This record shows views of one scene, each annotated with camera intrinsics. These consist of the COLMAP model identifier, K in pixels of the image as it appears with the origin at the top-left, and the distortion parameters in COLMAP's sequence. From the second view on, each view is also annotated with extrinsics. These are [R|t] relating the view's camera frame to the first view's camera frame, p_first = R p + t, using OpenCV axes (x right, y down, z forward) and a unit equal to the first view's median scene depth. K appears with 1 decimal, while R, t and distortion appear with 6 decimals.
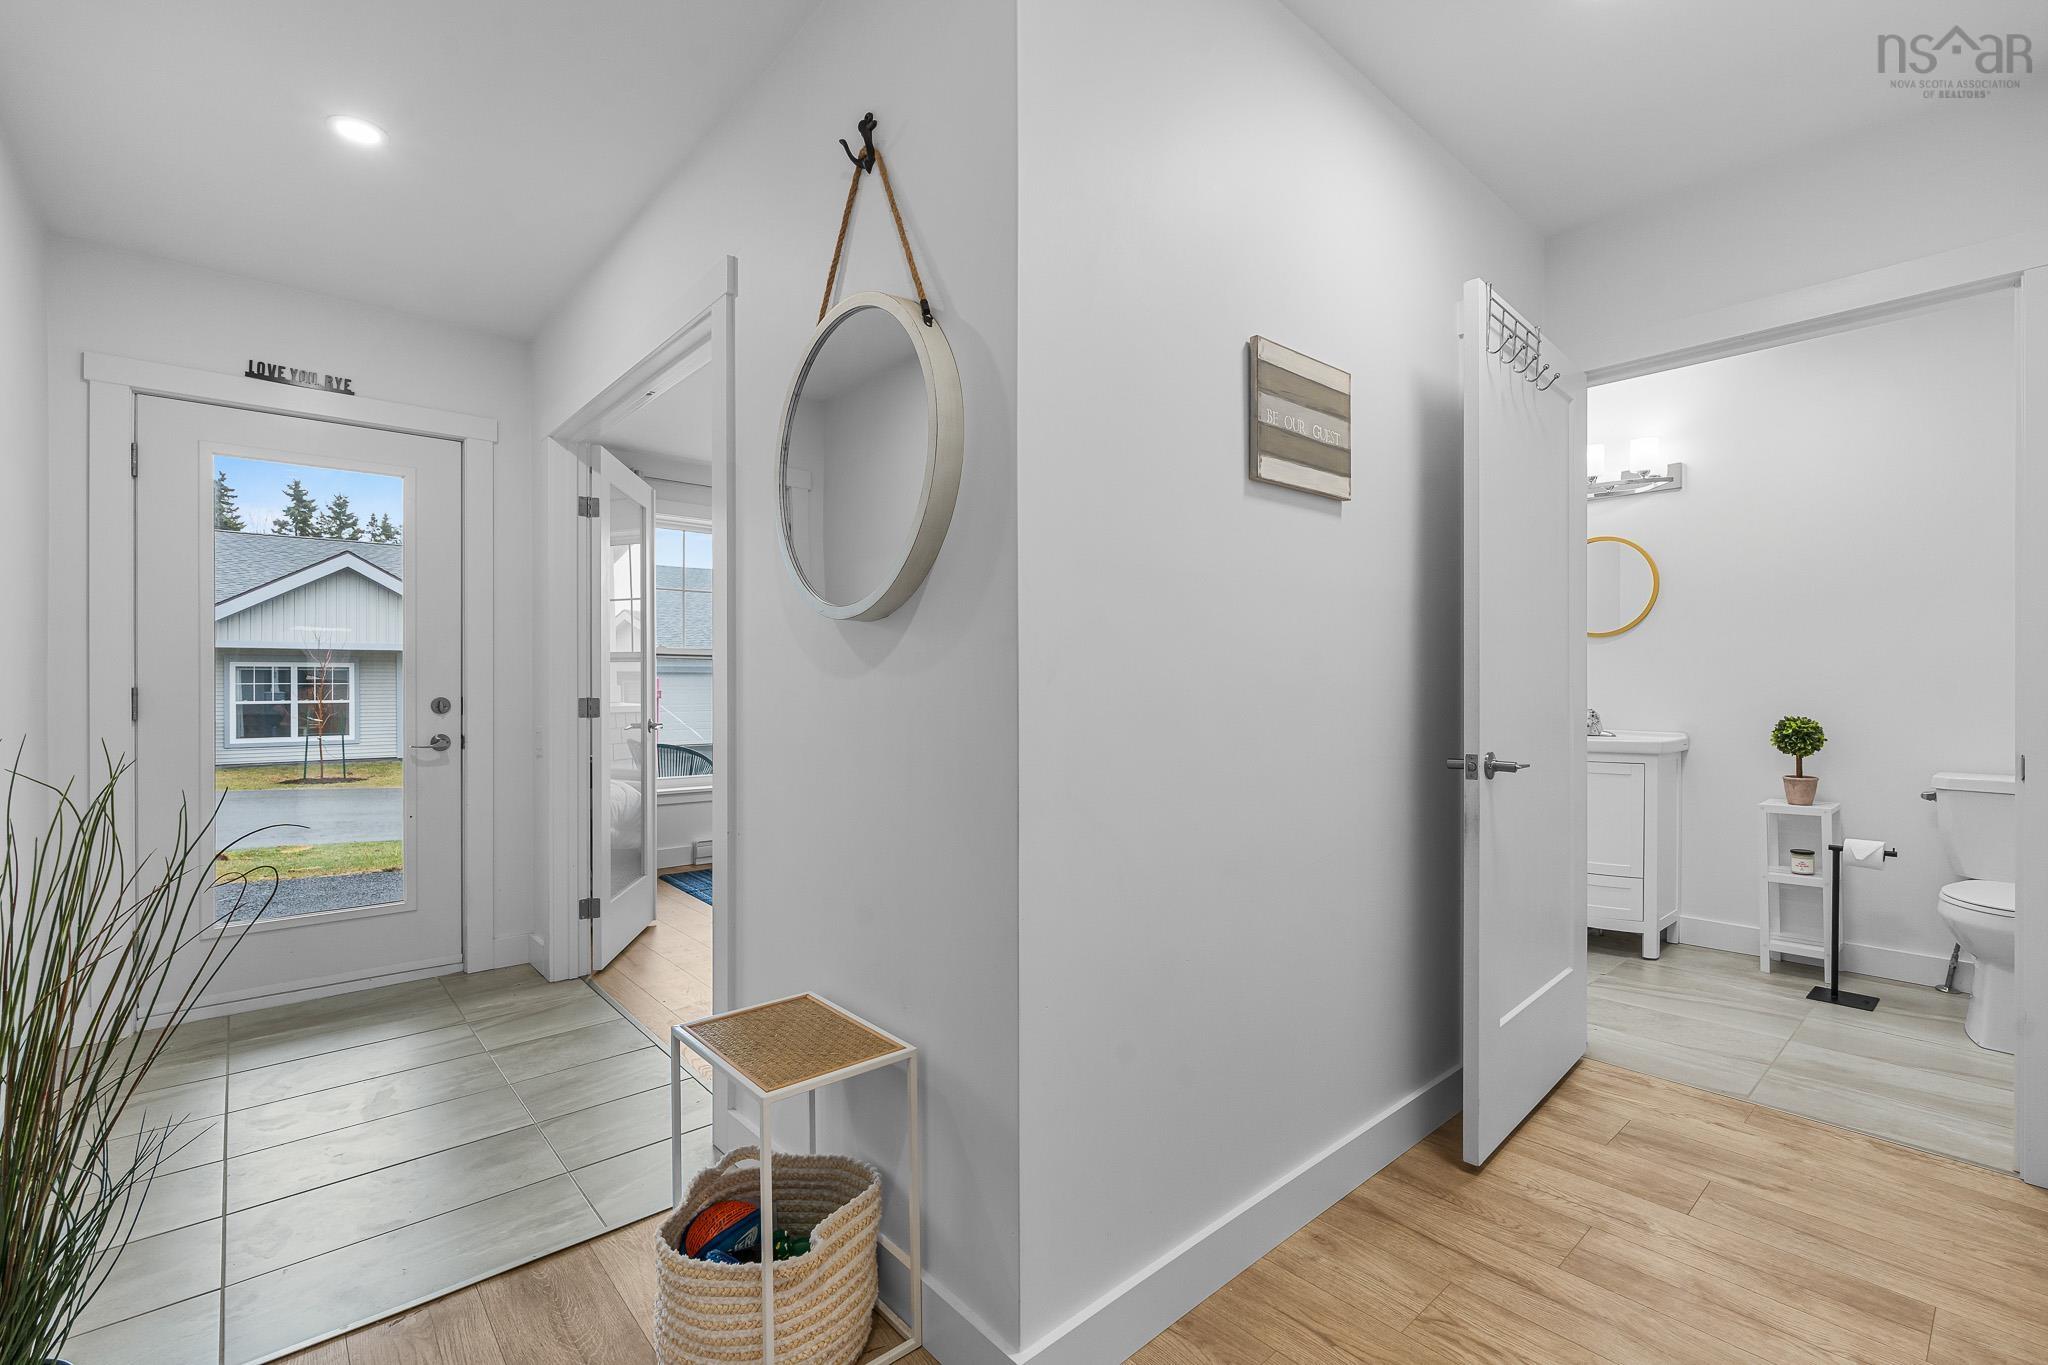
lens RADIAL K [[897.7, 0, 1027.8], [0, 897.7, 686.2], [0, 0, 1]] dist [-0.004644, 0.000529]
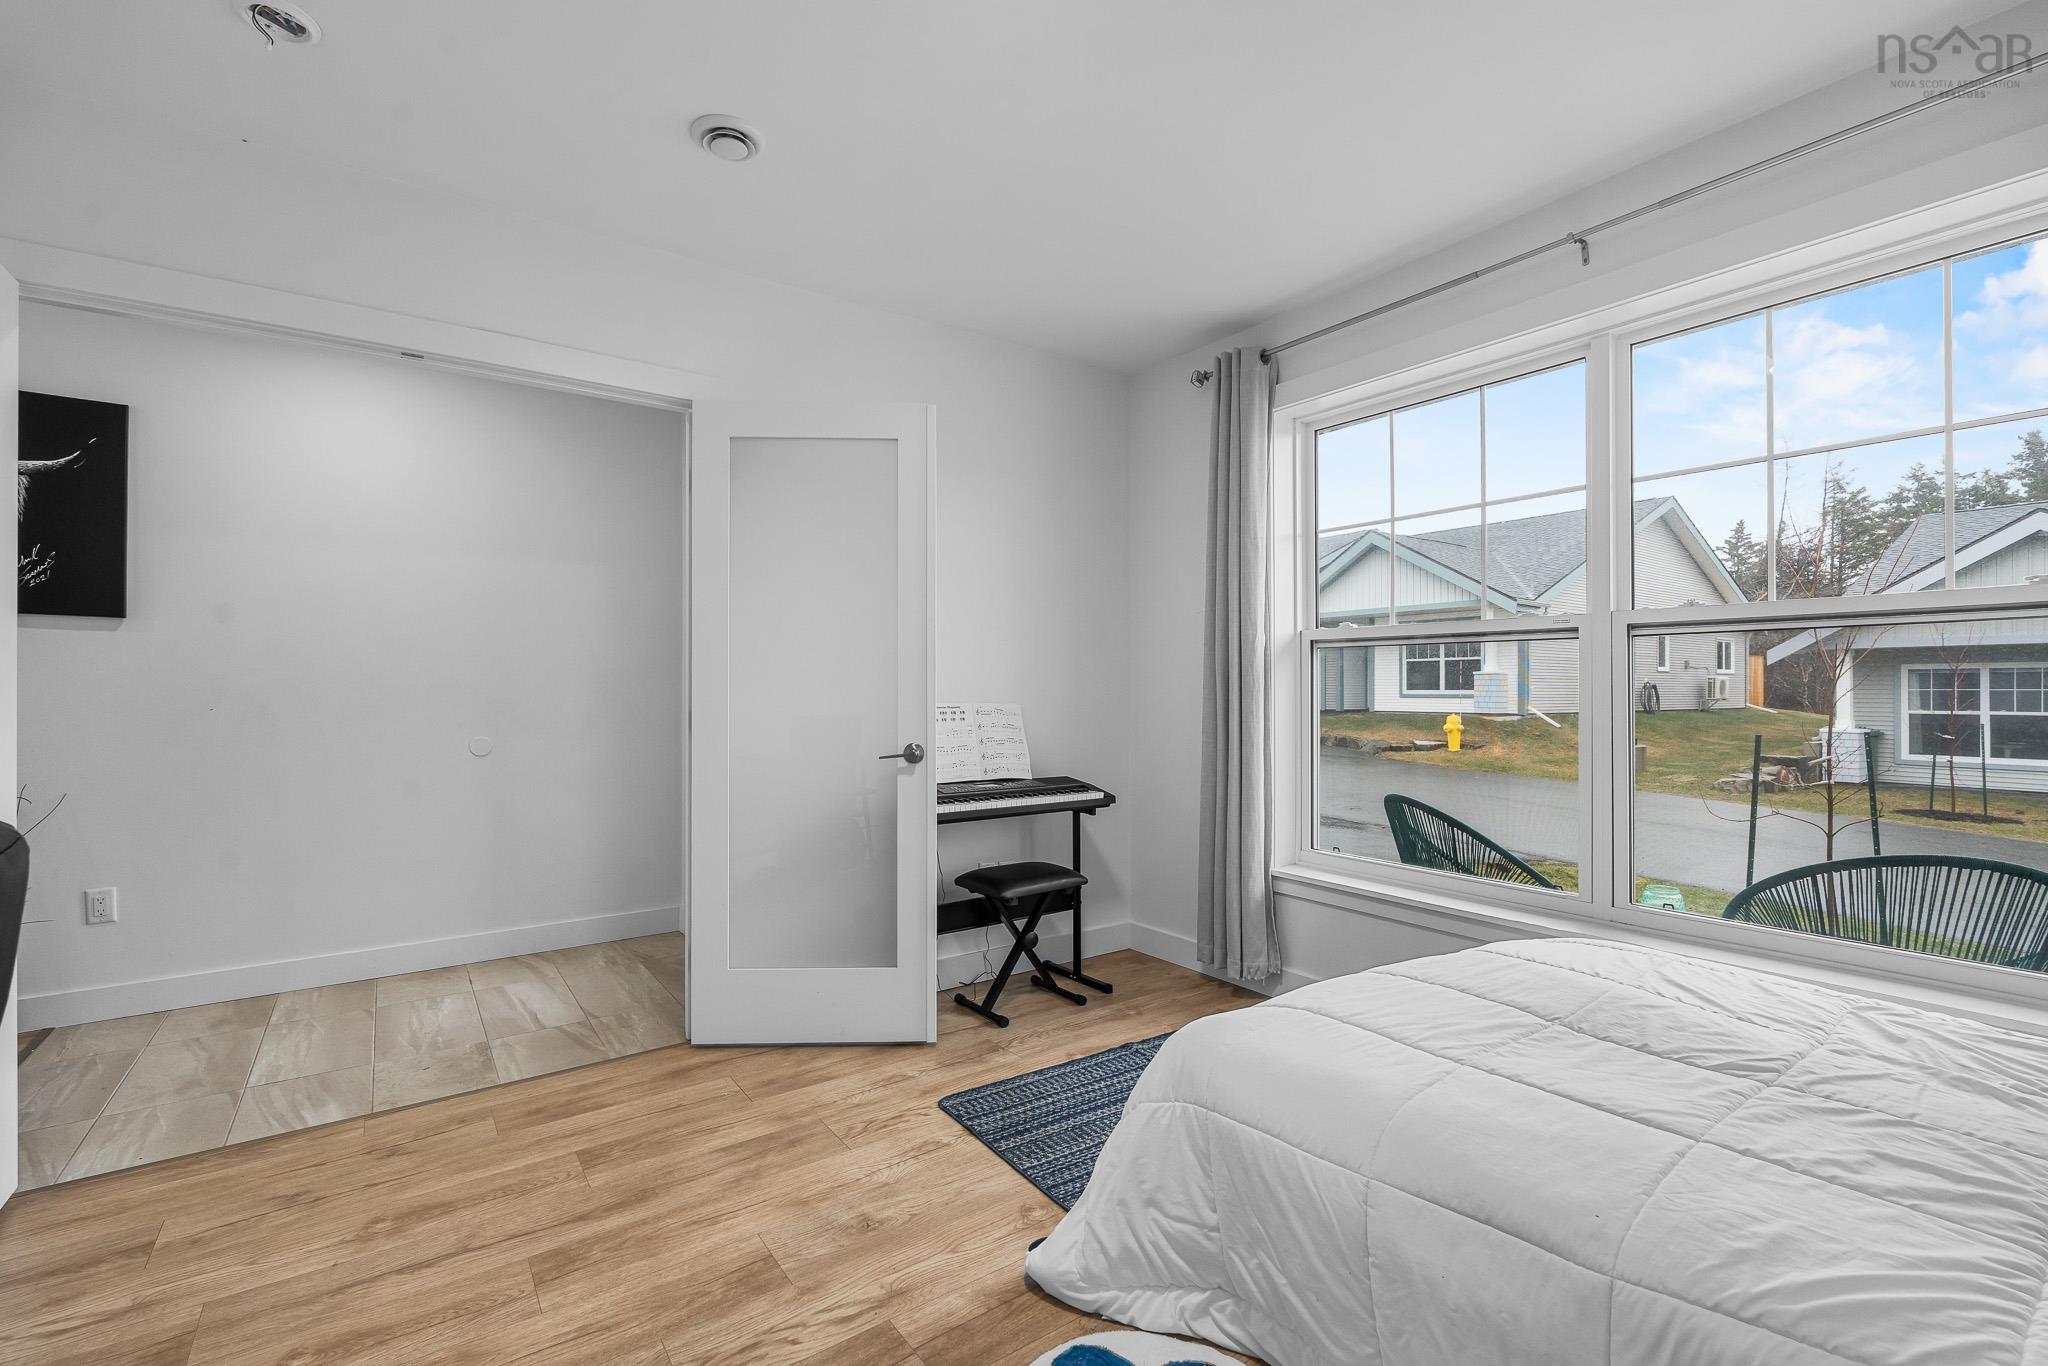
lens RADIAL K [[897.7, 0, 1032.5], [0, 897.7, 686.8], [0, 0, 1]] dist [-0.004644, 0.000529]
pose [[-0.102099, -0.004667, -0.994763, 0.059818], [-0.000264, 0.999989, -0.004665, -0.001195], [0.994774, -0.000214, -0.102100, 0.268805]]
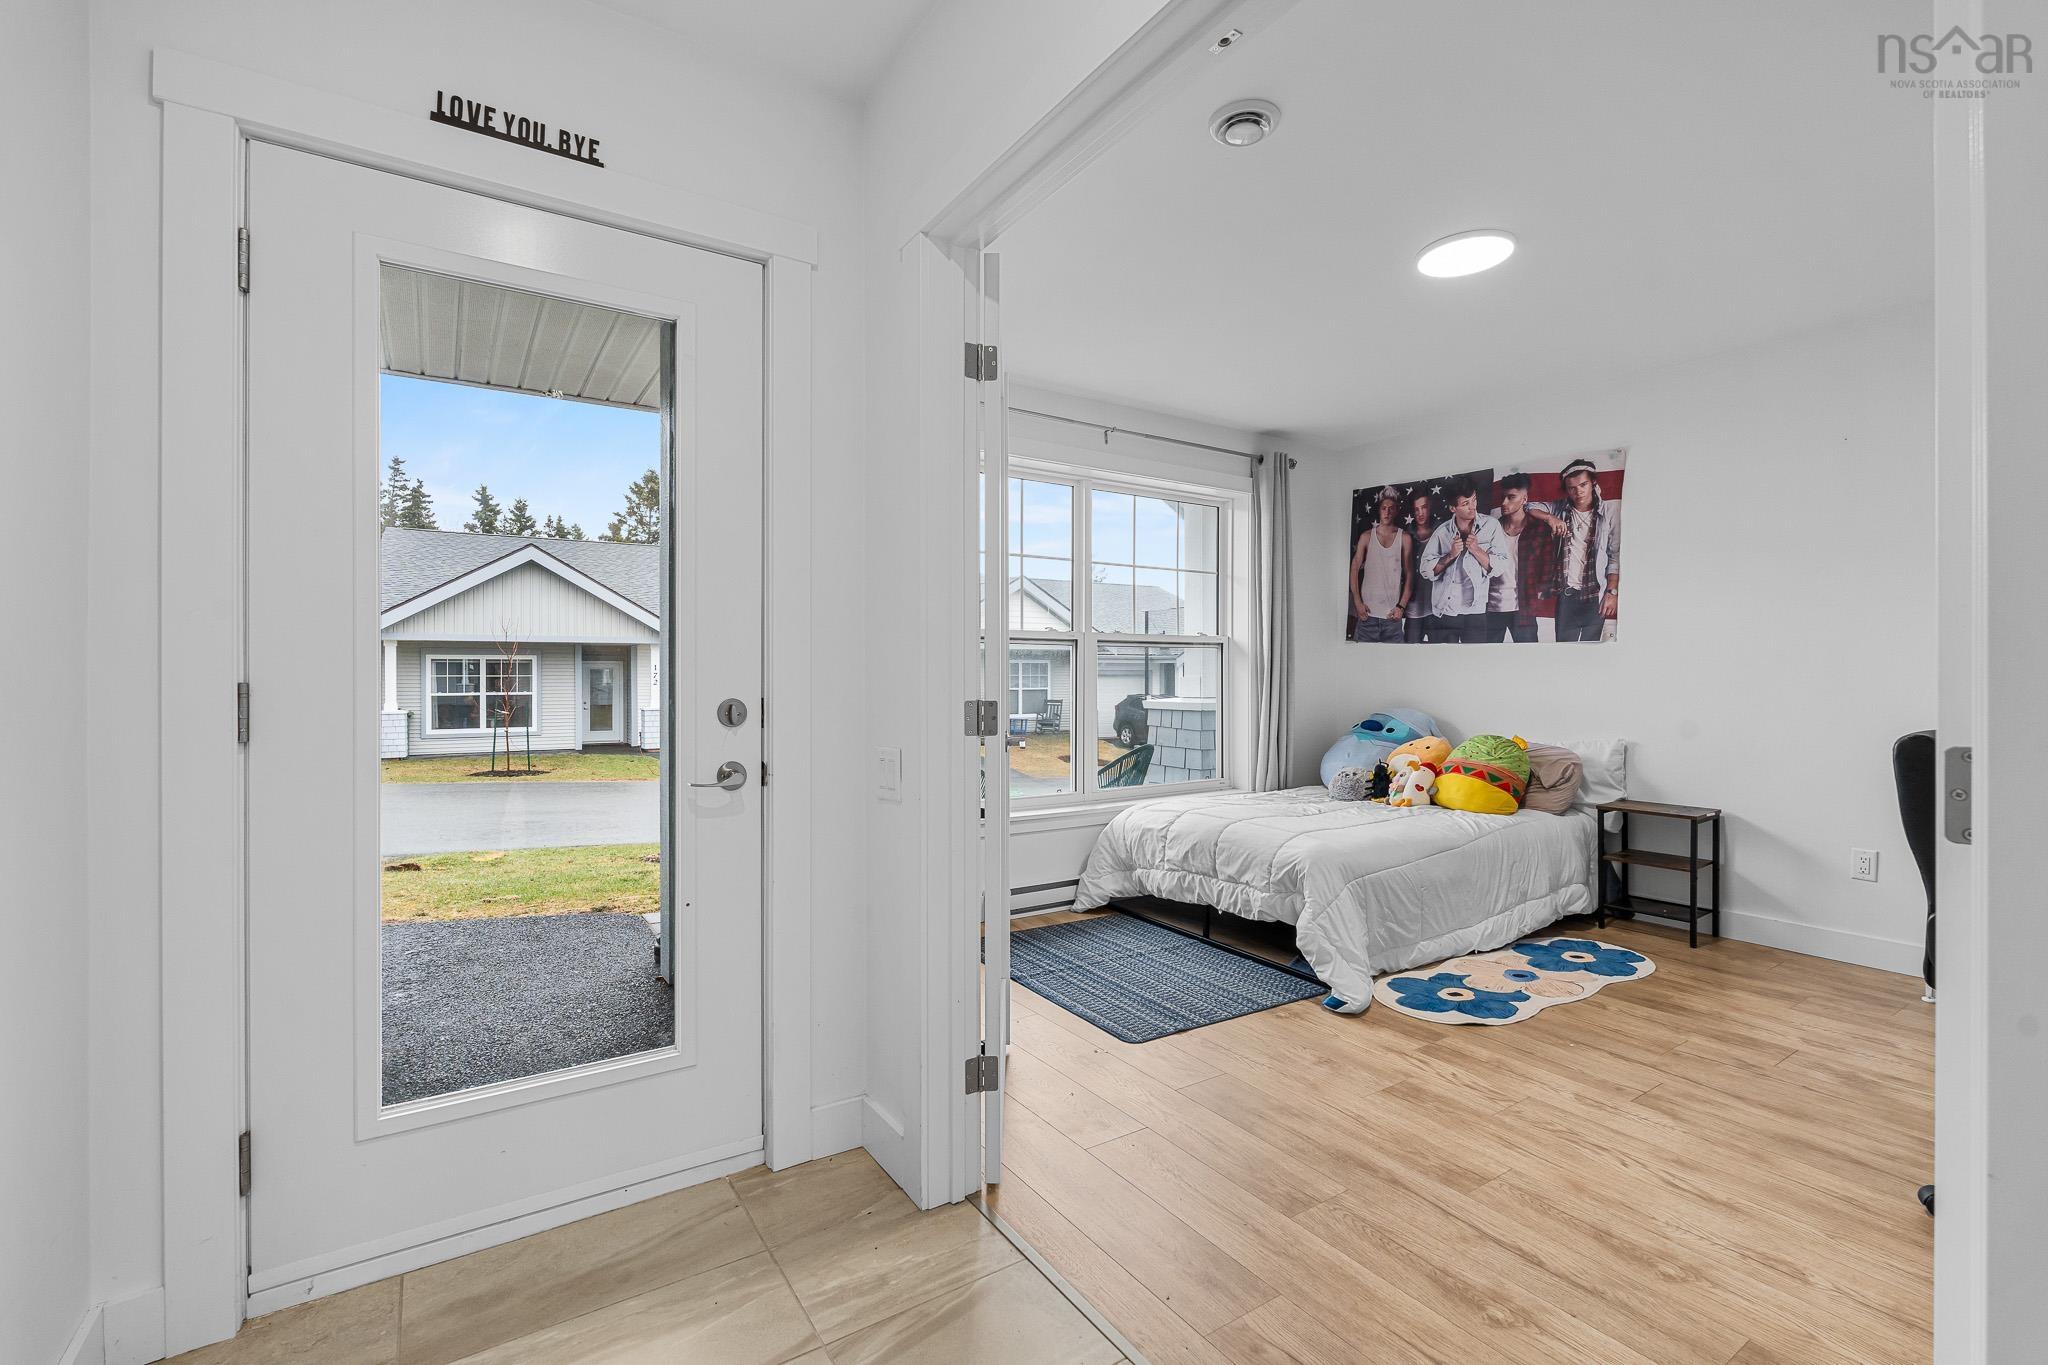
lens RADIAL K [[897.7, 0, 1024.5], [0, 897.7, 676.0], [0, 0, 1]] dist [-0.004644, 0.000529]
pose [[0.990070, -0.000288, -0.140575, -0.073405], [-0.000019, 0.999998, -0.002184, -0.000218], [0.140576, 0.002165, 0.990068, 0.085404]]
